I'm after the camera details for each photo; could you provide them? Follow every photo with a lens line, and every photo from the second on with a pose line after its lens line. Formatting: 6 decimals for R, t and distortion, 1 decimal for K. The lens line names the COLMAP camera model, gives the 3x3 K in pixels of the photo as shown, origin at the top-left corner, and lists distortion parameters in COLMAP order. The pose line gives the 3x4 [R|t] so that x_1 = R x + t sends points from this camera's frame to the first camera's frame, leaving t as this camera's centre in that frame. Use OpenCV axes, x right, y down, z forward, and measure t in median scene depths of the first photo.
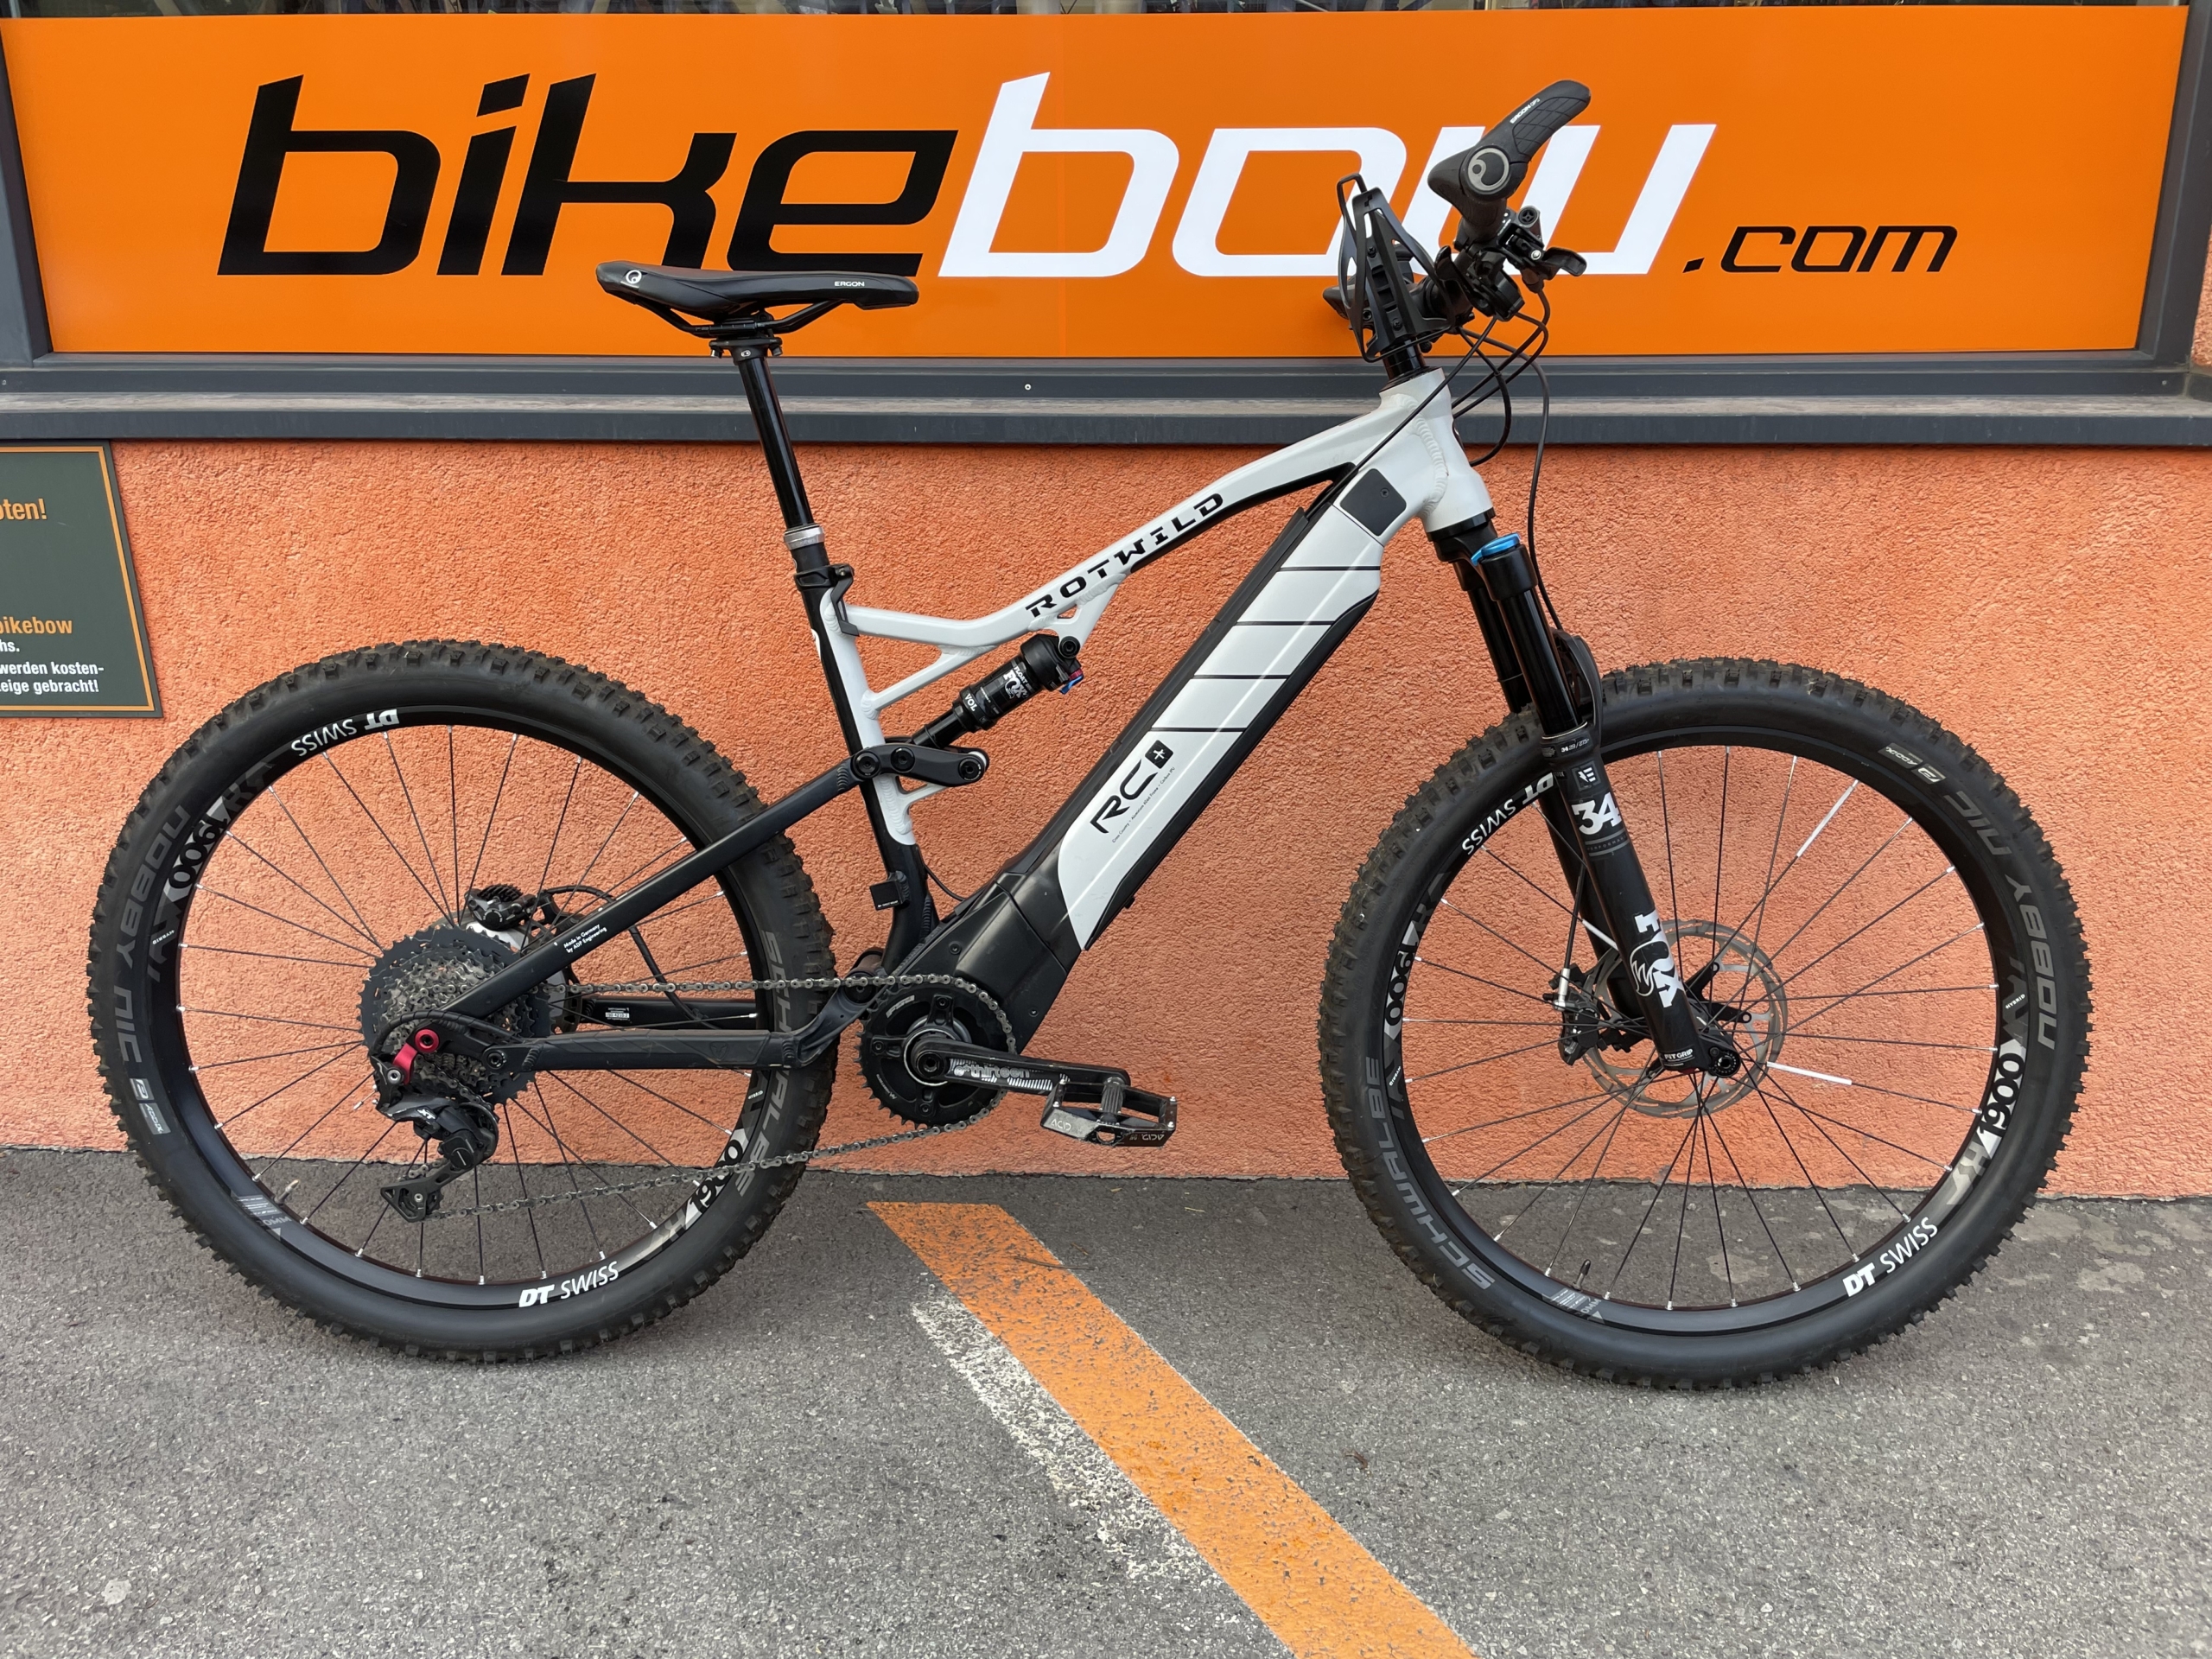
lens RADIAL K [[1682.7, 0, 1146.3], [0, 1682.7, 809.8], [0, 0, 1]] dist [0.073024, -0.107160]
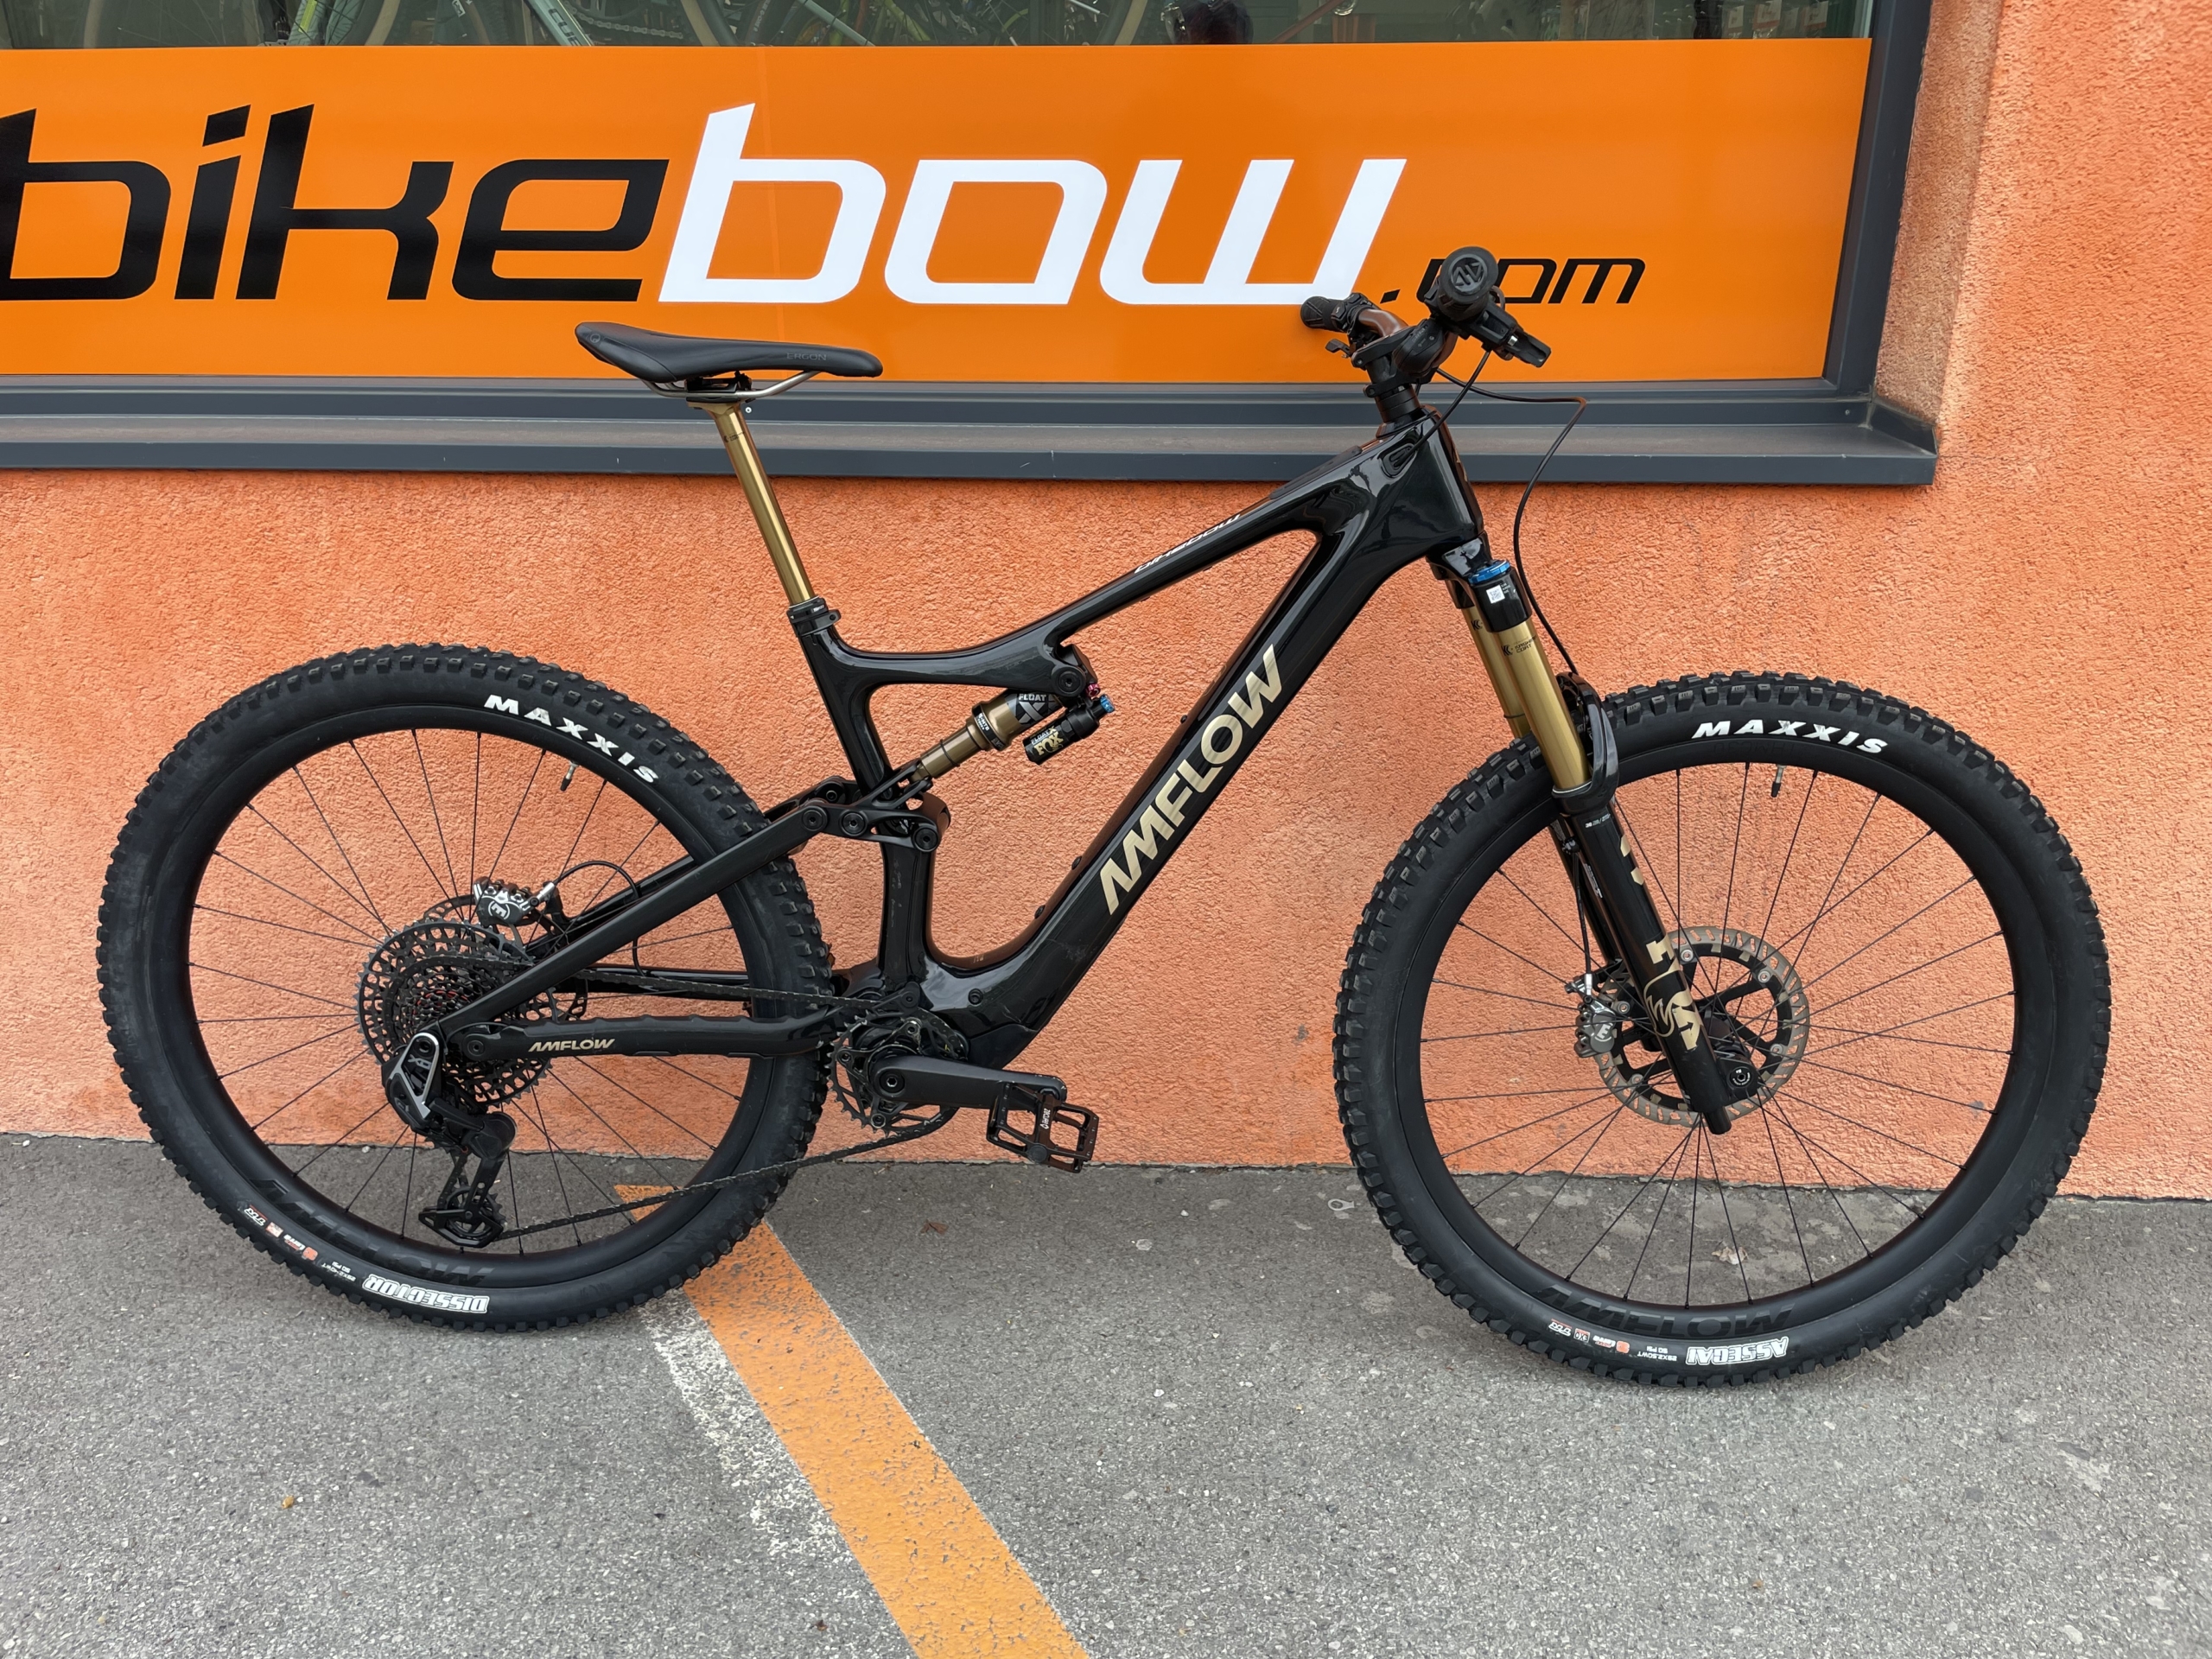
lens RADIAL K [[1682.7, 0, 1109.5], [0, 1682.7, 831.6], [0, 0, 1]] dist [0.073024, -0.107160]
pose [[0.999949, 0.004593, -0.009003, 0.169470], [-0.004016, 0.997999, 0.063097, -0.063602], [0.009275, -0.063057, 0.997967, -0.045855]]
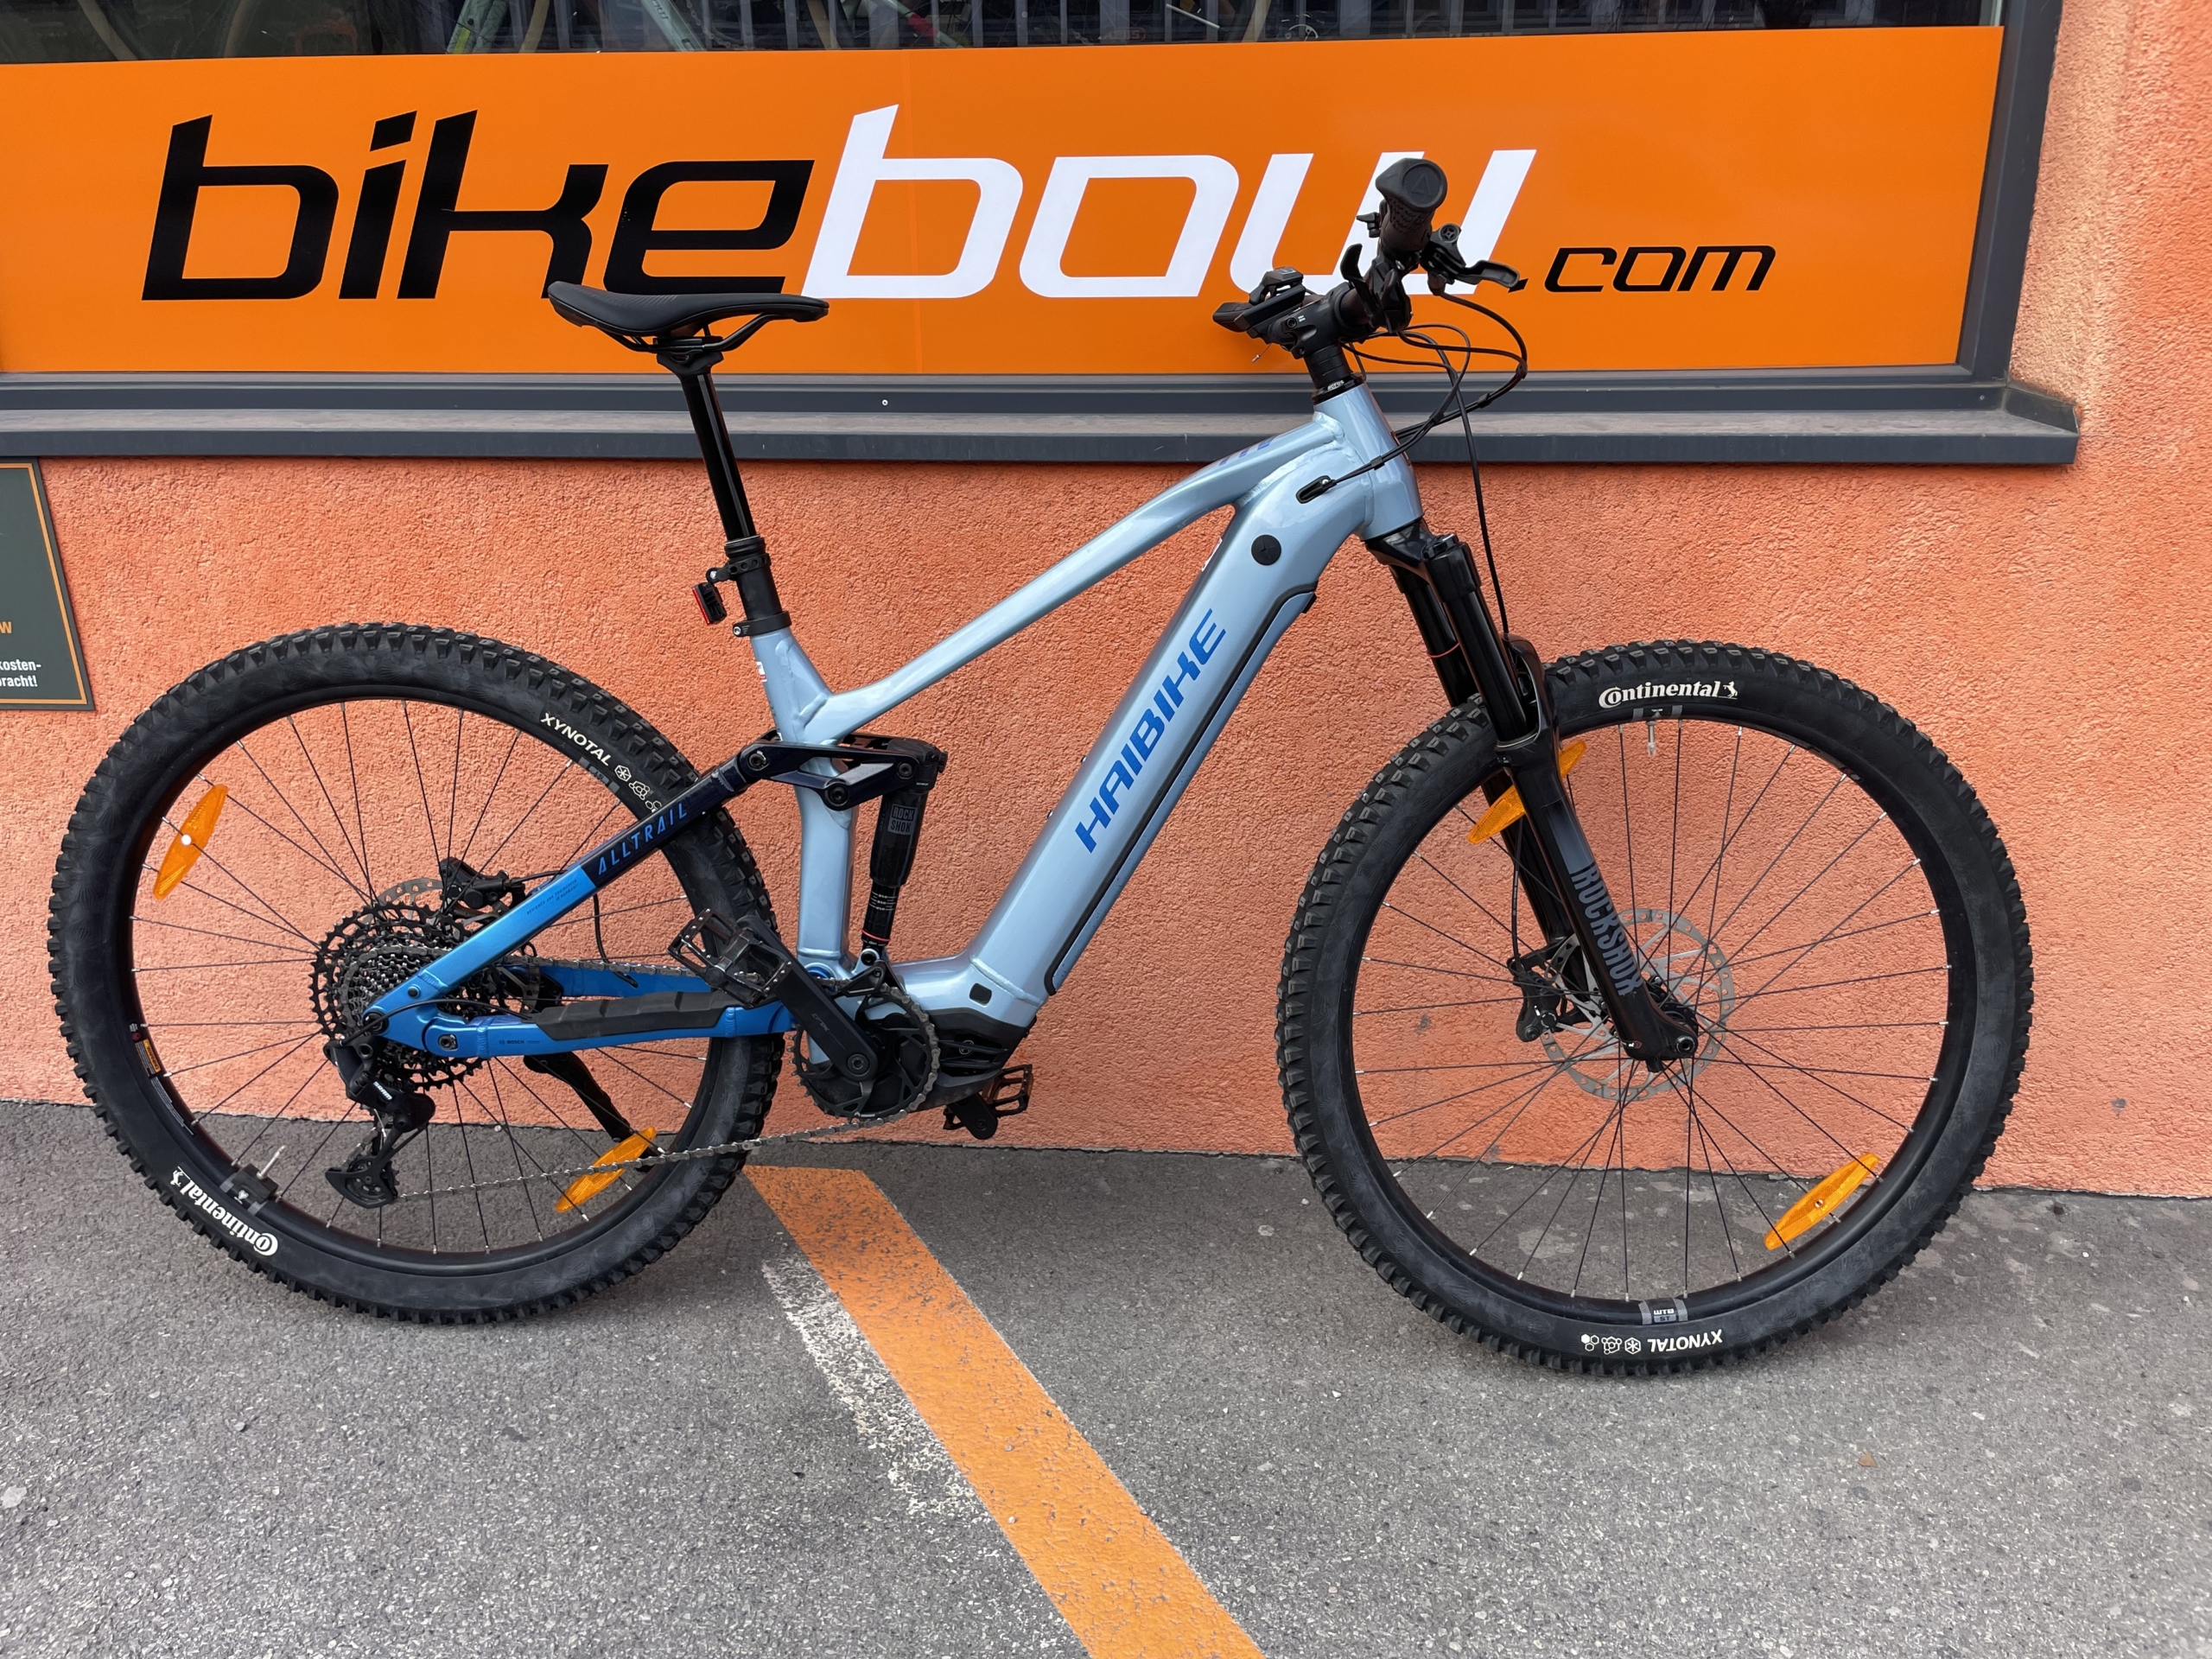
lens RADIAL K [[1682.7, 0, 1107.0], [0, 1682.7, 819.7], [0, 0, 1]] dist [0.073024, -0.107160]
pose [[0.998622, 0.010630, -0.051397, 0.133031], [-0.009213, 0.999573, 0.027737, -0.021295], [0.051670, -0.027225, 0.998293, -0.058954]]
